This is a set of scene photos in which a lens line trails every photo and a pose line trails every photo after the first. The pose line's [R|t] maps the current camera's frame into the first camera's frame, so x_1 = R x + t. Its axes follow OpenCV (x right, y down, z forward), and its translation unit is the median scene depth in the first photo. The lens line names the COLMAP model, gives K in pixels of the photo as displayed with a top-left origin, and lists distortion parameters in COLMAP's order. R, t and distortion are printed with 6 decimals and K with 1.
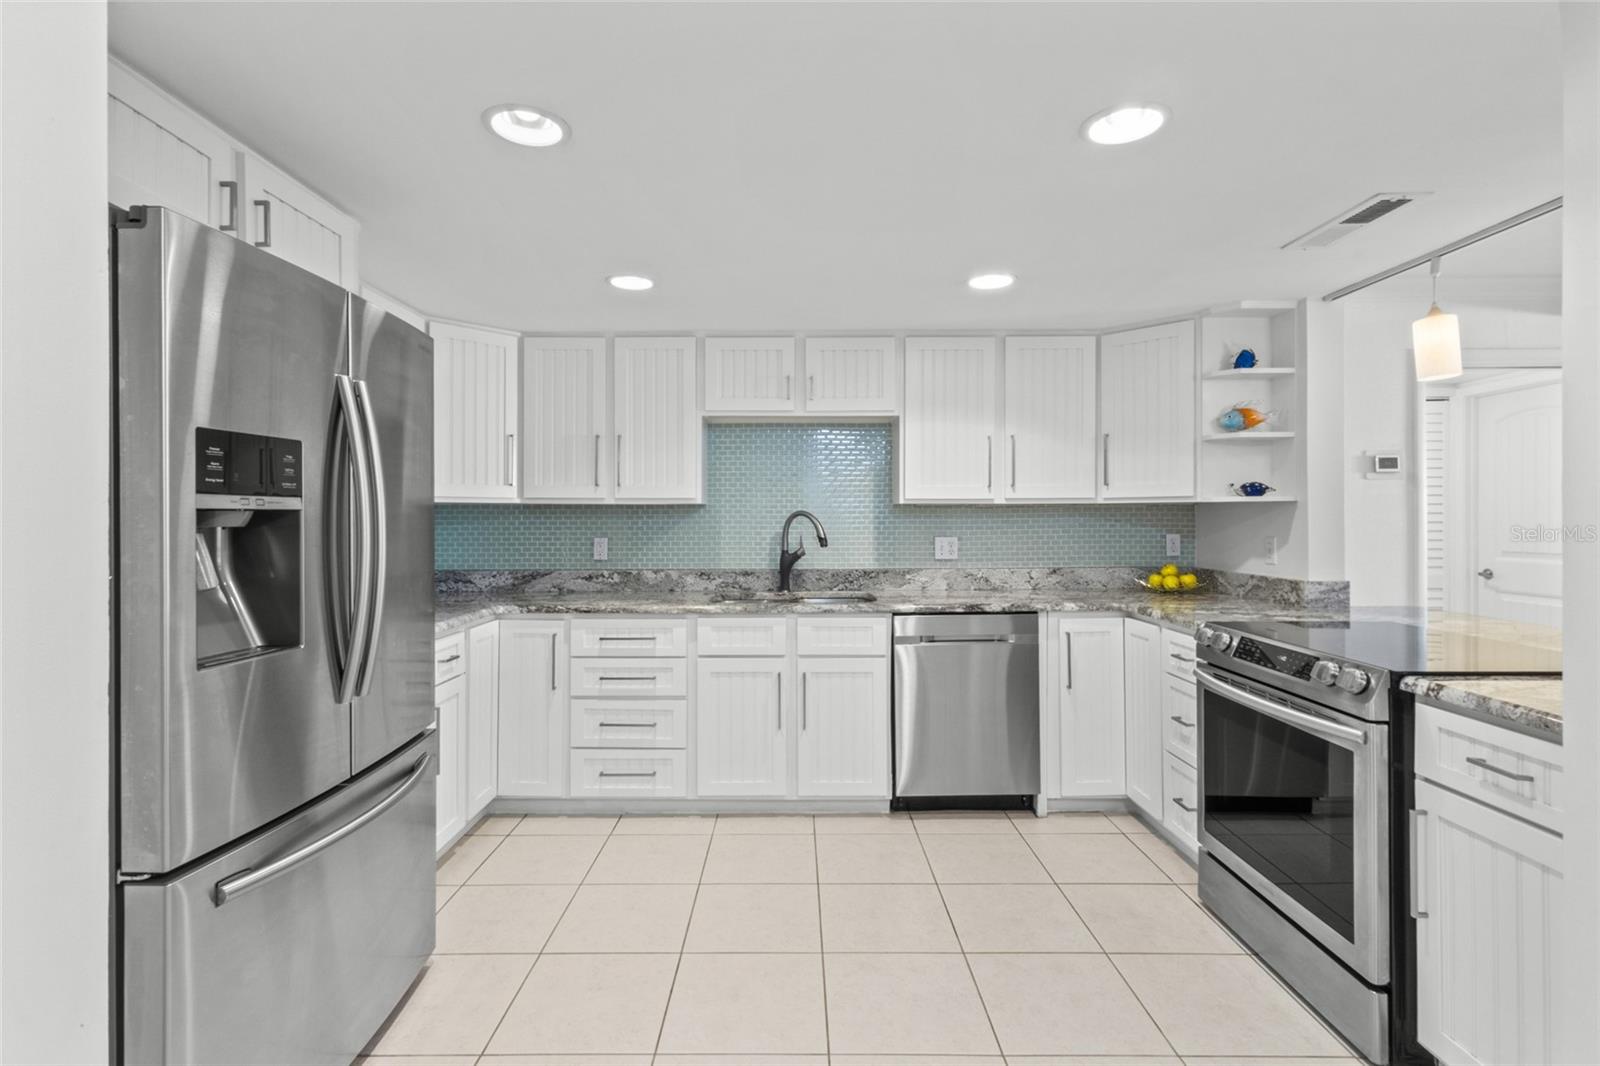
lens RADIAL K [[743.4, 0, 792.0], [0, 743.4, 517.6], [0, 0, 1]] dist [0.002135, 0.000124]
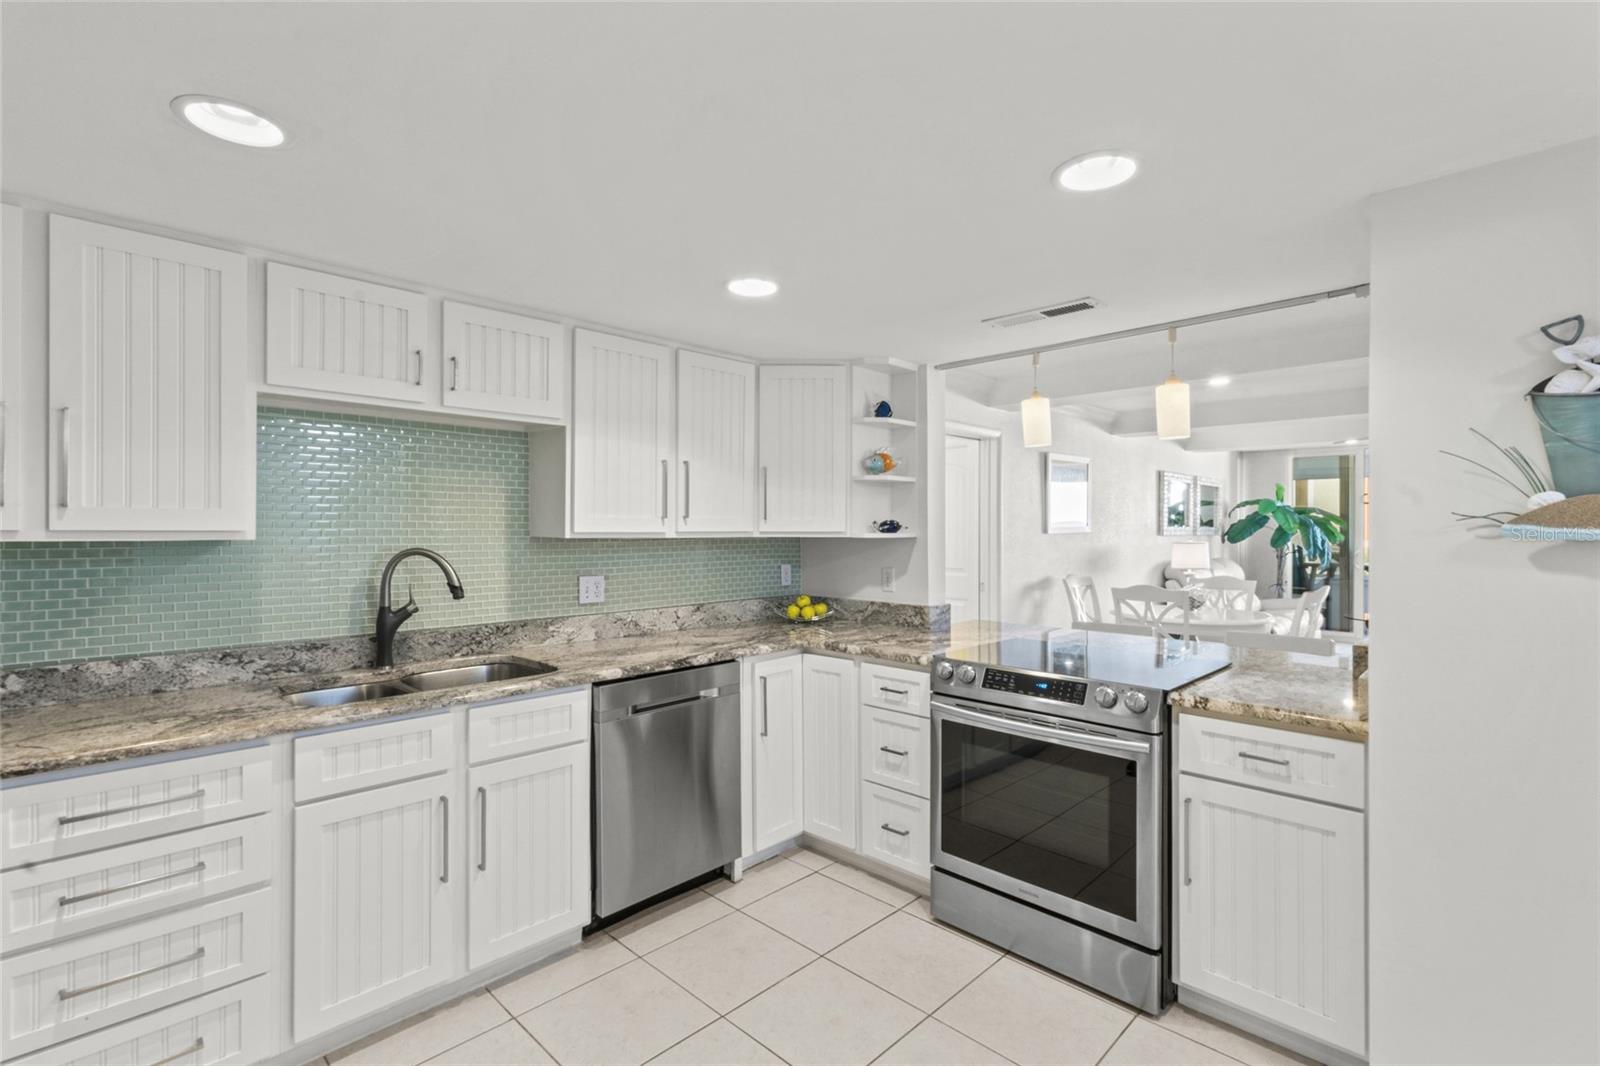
lens RADIAL K [[738.3, 0, 795.5], [0, 738.3, 531.1], [0, 0, 1]] dist [0.002408, 0.000838]
pose [[0.702477, 0.002358, 0.711702, -0.241039], [-0.002642, 0.999996, -0.000705, -0.026585], [-0.711701, -0.001385, 0.702481, 0.283354]]
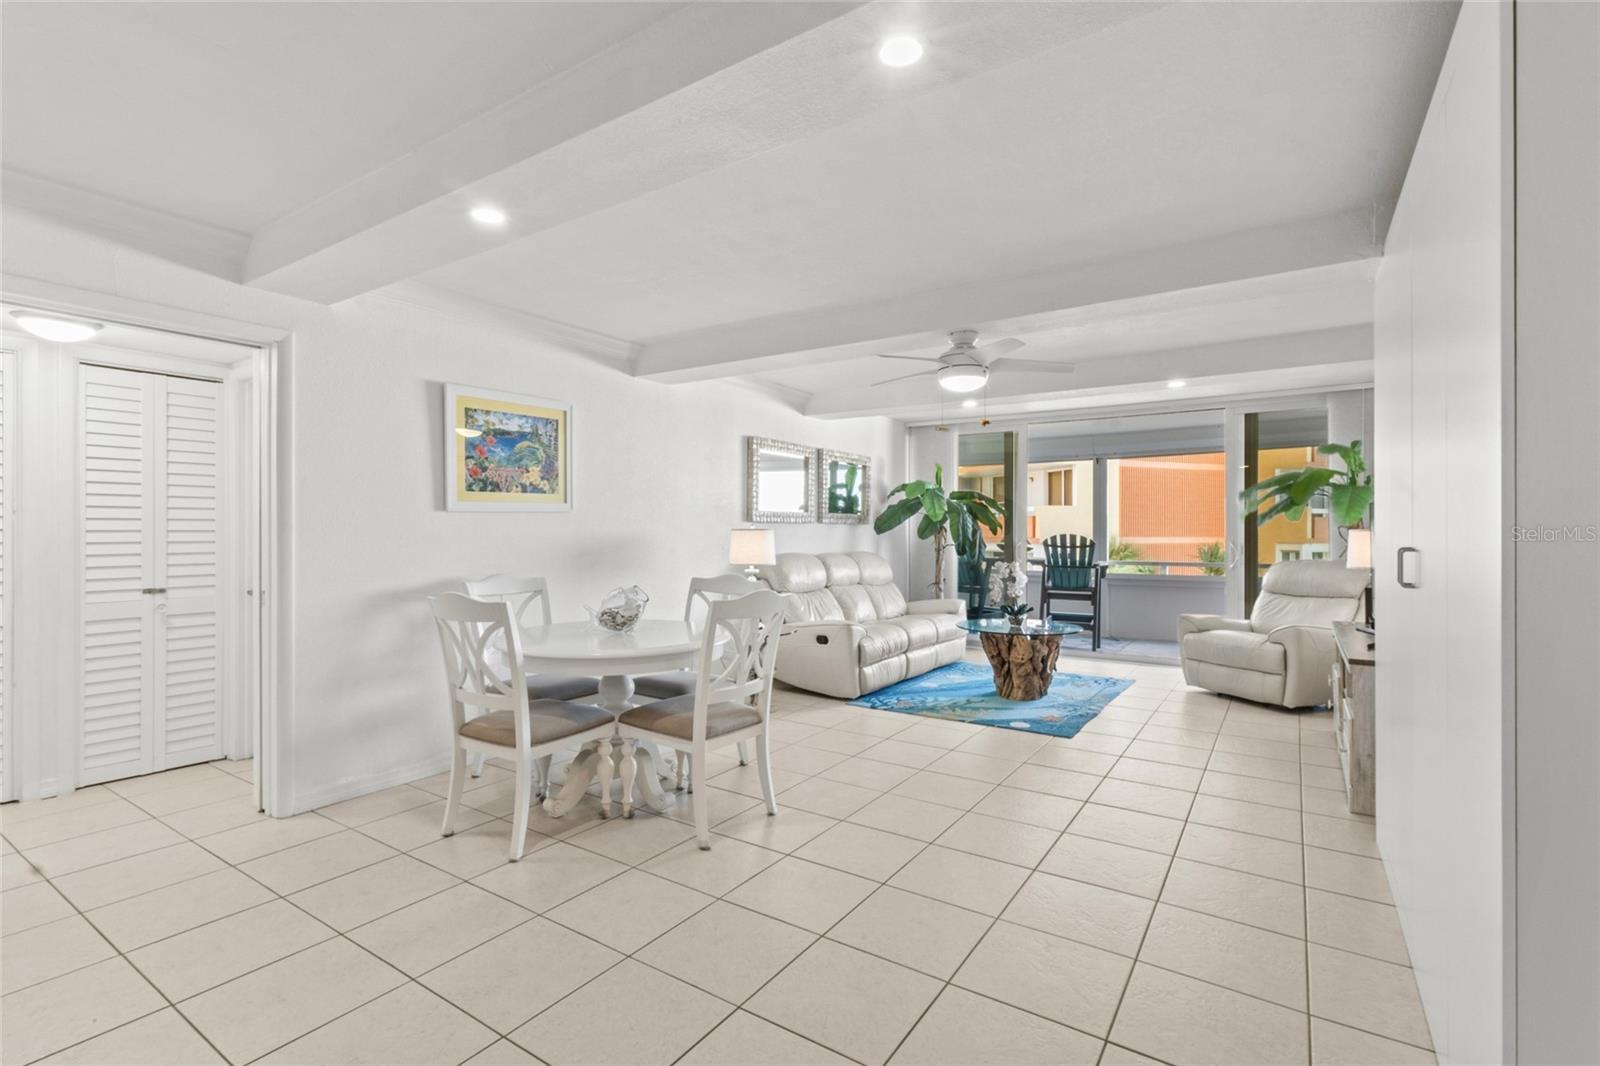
lens RADIAL K [[738.3, 0, 795.5], [0, 738.3, 531.1], [0, 0, 1]] dist [0.002408, 0.000838]
pose [[0.552990, 0.002903, 0.833183, 0.776048], [-0.004247, 0.999991, -0.000666, 0.005319], [-0.833177, -0.003171, 0.552997, 0.033940]]
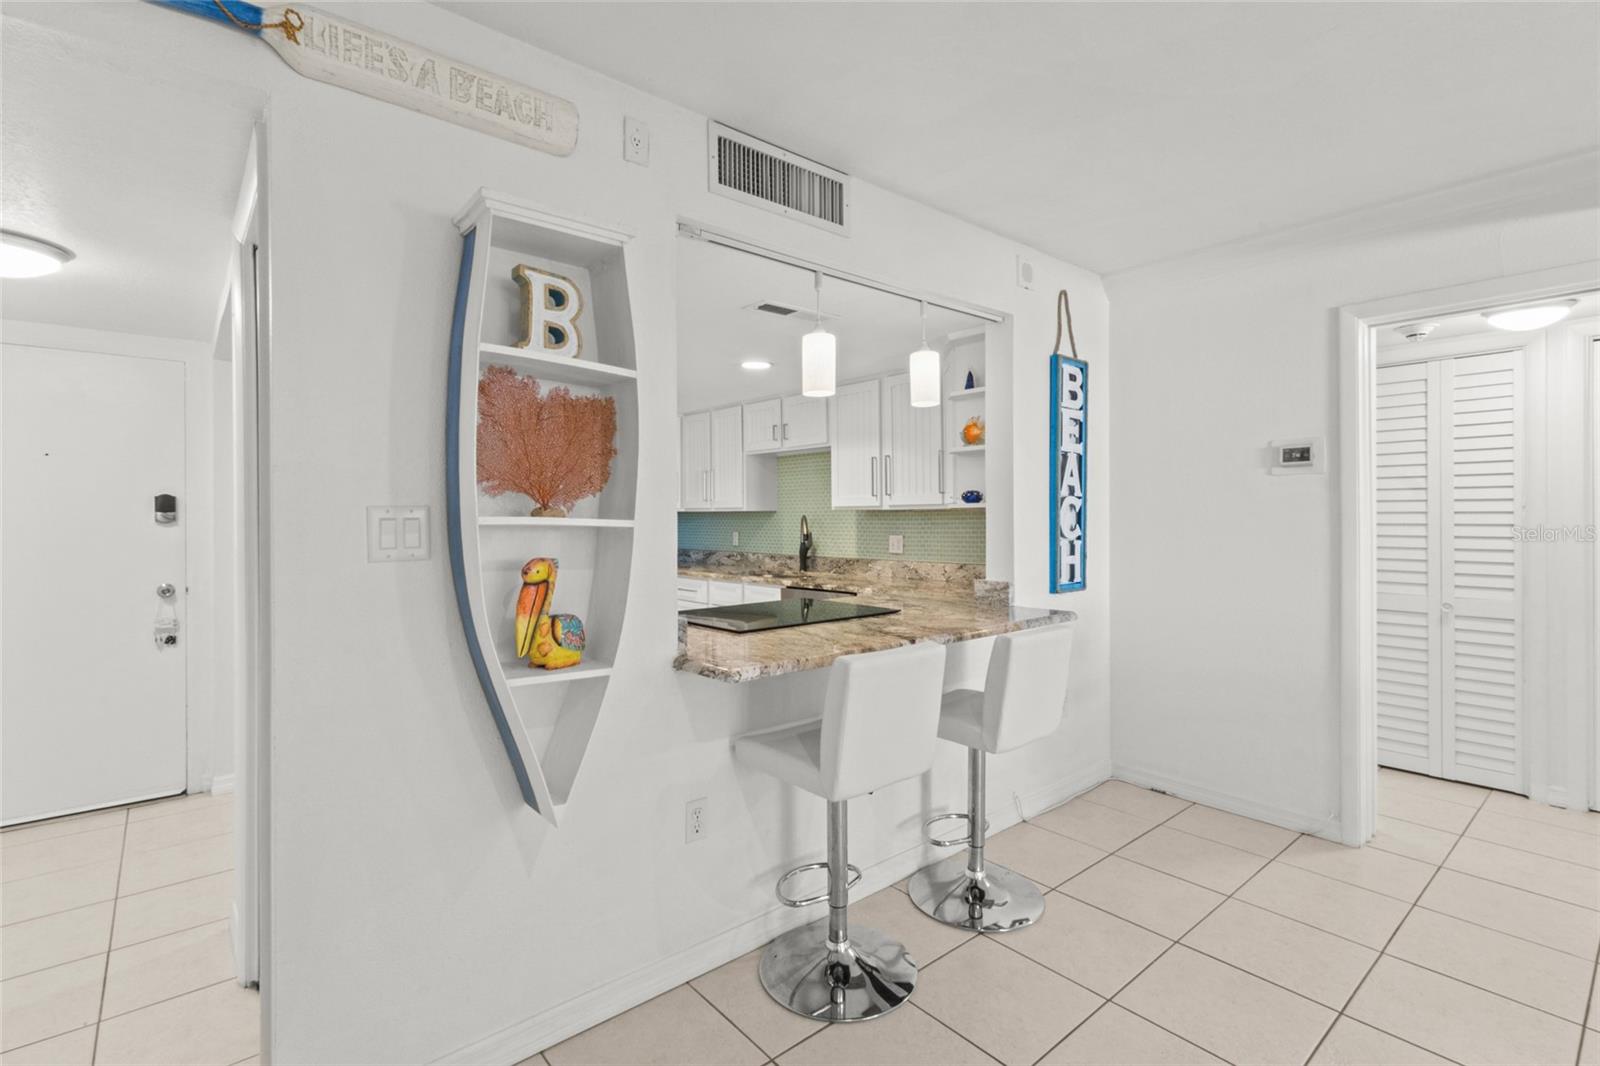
lens RADIAL K [[743.4, 0, 792.0], [0, 743.4, 517.6], [0, 0, 1]] dist [0.002135, 0.000124]
pose [[0.643589, 0.000592, -0.765371, 1.157539], [0.004355, 0.999981, 0.004436, -0.011559], [0.765359, -0.006188, 0.643574, 0.061855]]
